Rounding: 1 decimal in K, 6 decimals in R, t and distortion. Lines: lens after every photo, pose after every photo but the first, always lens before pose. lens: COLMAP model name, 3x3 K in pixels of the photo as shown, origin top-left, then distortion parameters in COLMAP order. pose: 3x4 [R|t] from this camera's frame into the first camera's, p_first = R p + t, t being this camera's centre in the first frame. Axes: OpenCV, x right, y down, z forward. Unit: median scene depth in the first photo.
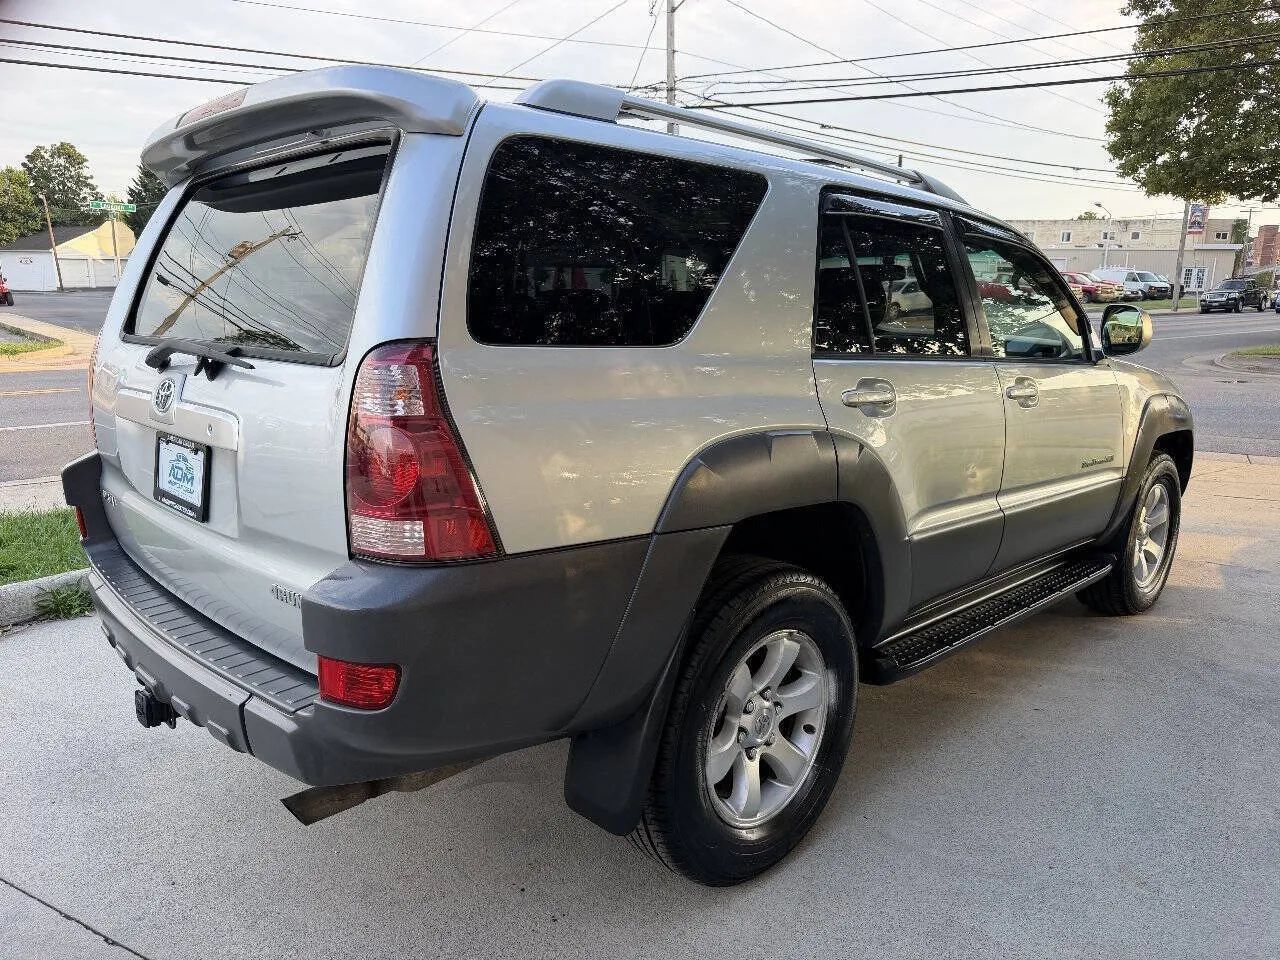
lens RADIAL K [[909.3, 0, 635.4], [0, 909.3, 481.2], [0, 0, 1]] dist [0.003254, 0.001583]
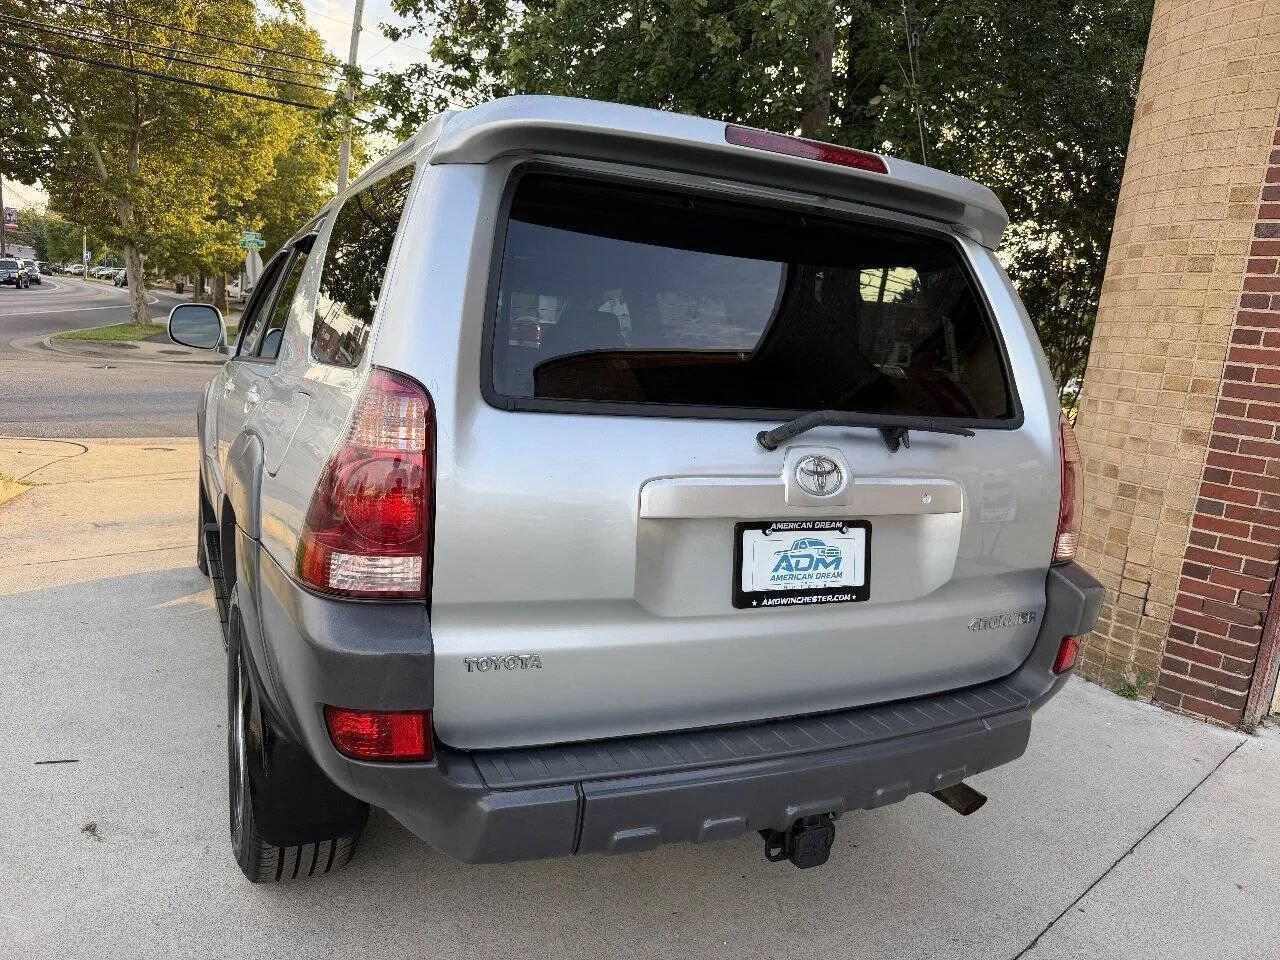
lens RADIAL K [[905.0, 0, 635.9], [0, 905.0, 480.5], [0, 0, 1]] dist [0.043669, -0.051181]
pose [[0.327760, -0.128357, 0.936001, -1.083643], [0.106092, 0.989462, 0.098538, -0.150292], [-0.938785, 0.067006, 0.337924, 0.681090]]
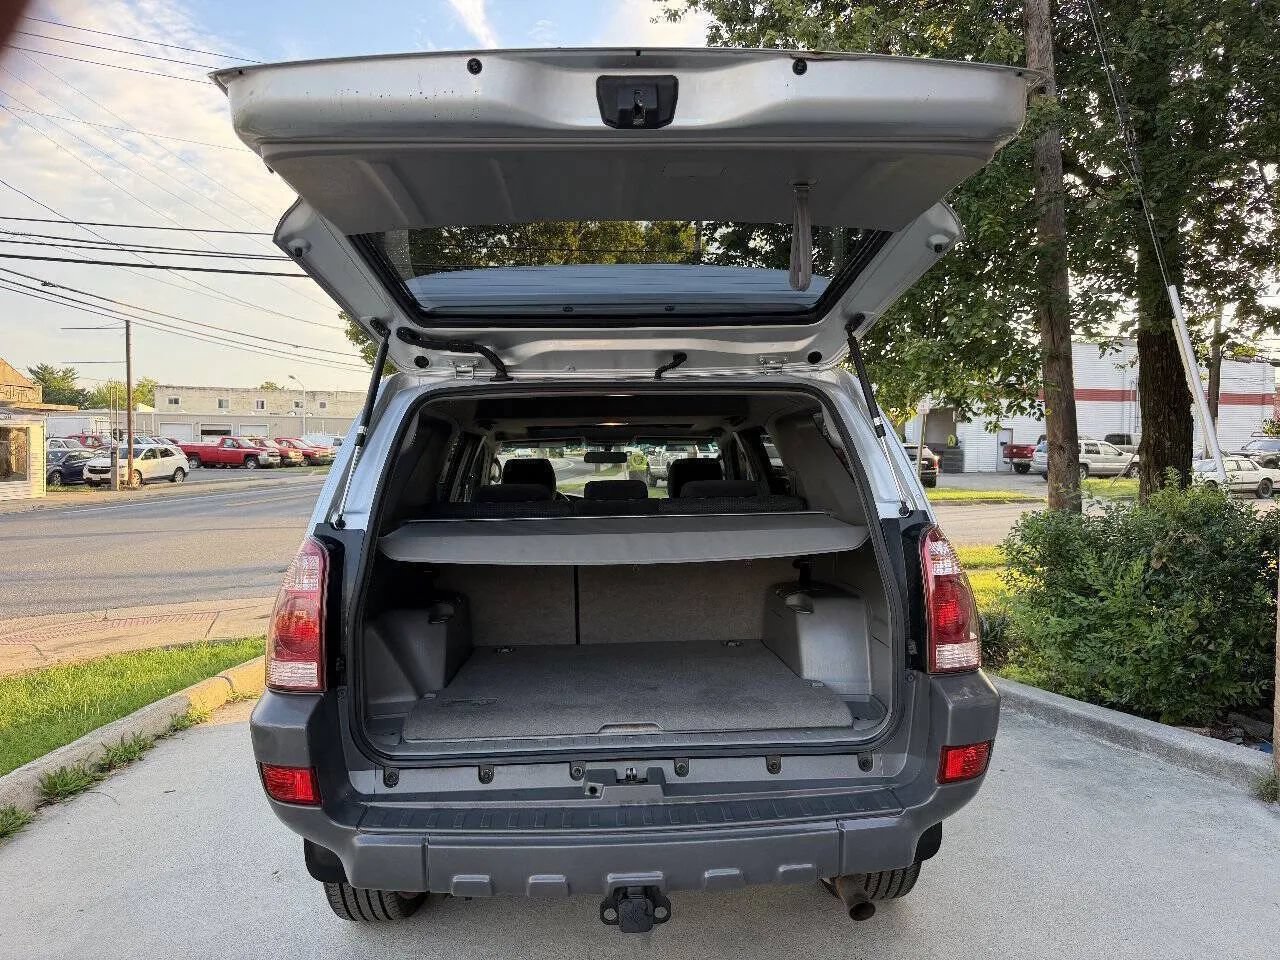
lens RADIAL K [[905.0, 0, 635.9], [0, 905.0, 480.5], [0, 0, 1]] dist [0.043669, -0.051181]
pose [[0.680183, -0.035732, 0.732171, -1.017735], [0.165041, 0.980632, -0.105465, -0.089334], [-0.714222, 0.192574, 0.672906, 0.185827]]
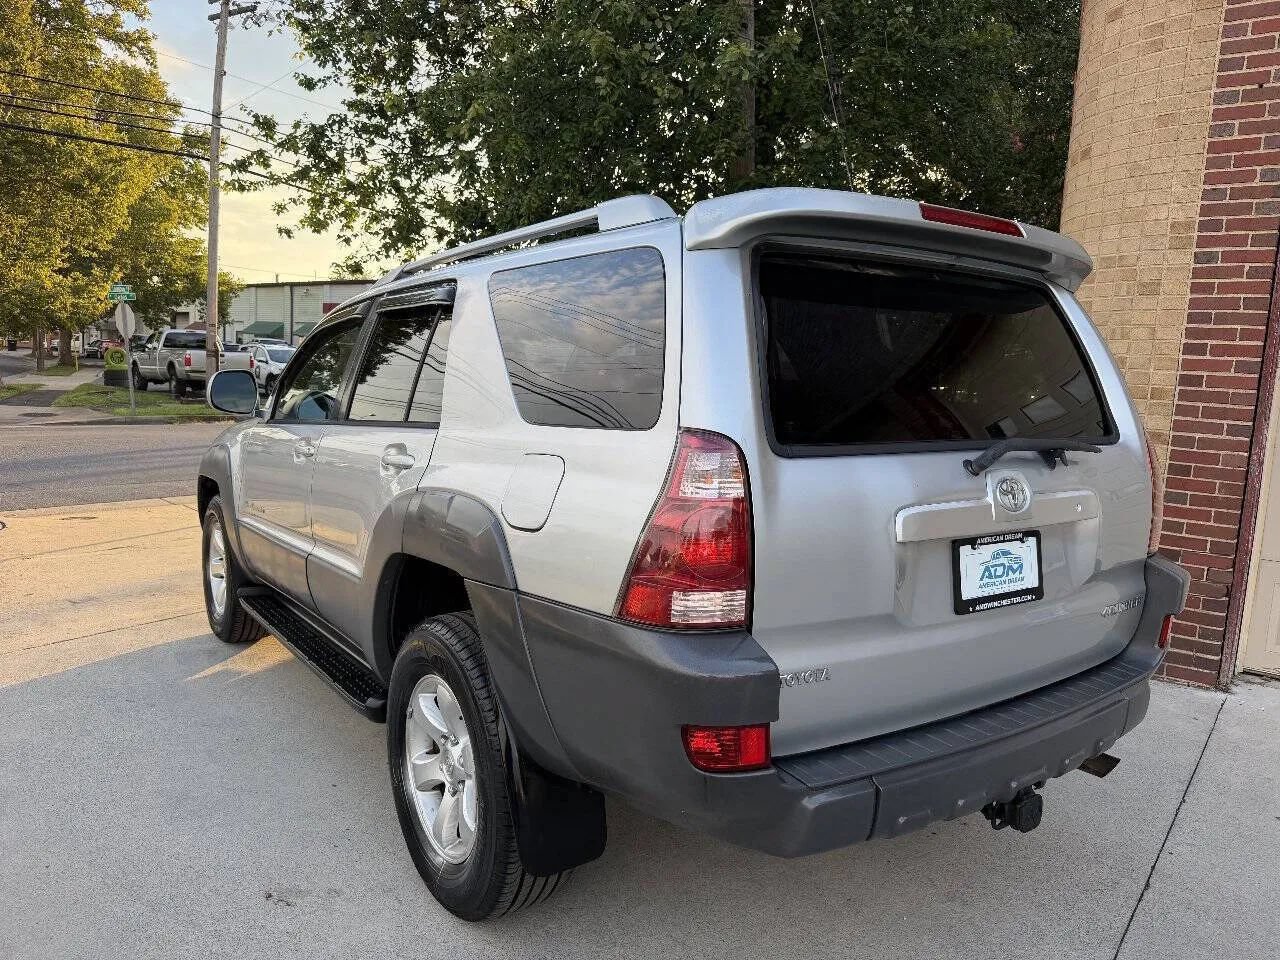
lens RADIAL K [[909.3, 0, 635.4], [0, 909.3, 481.2], [0, 0, 1]] dist [0.003254, 0.001583]
pose [[0.192489, -0.118268, 0.974146, -1.243035], [0.166617, 0.982235, 0.086327, -0.208541], [-0.967051, 0.145692, 0.208775, 0.931693]]
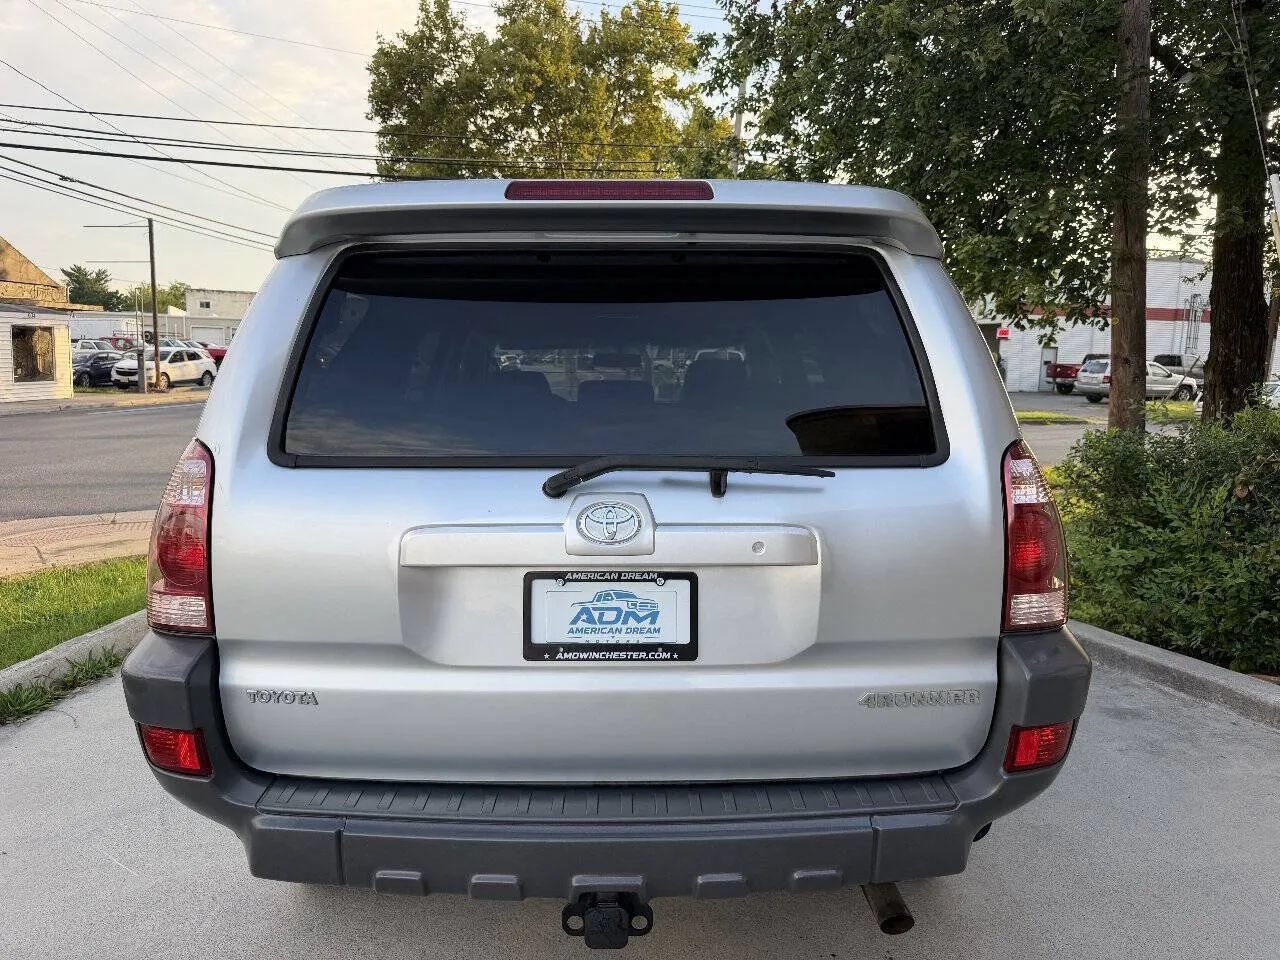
lens RADIAL K [[908.8, 0, 640.0], [0, 908.8, 480.0], [0, 0, 1]] dist [0.039833, -0.046824]
pose [[0.702179, -0.088419, 0.706489, -0.842576], [0.142216, 0.989681, -0.017487, -0.088961], [-0.697653, 0.112753, 0.707508, 0.305818]]
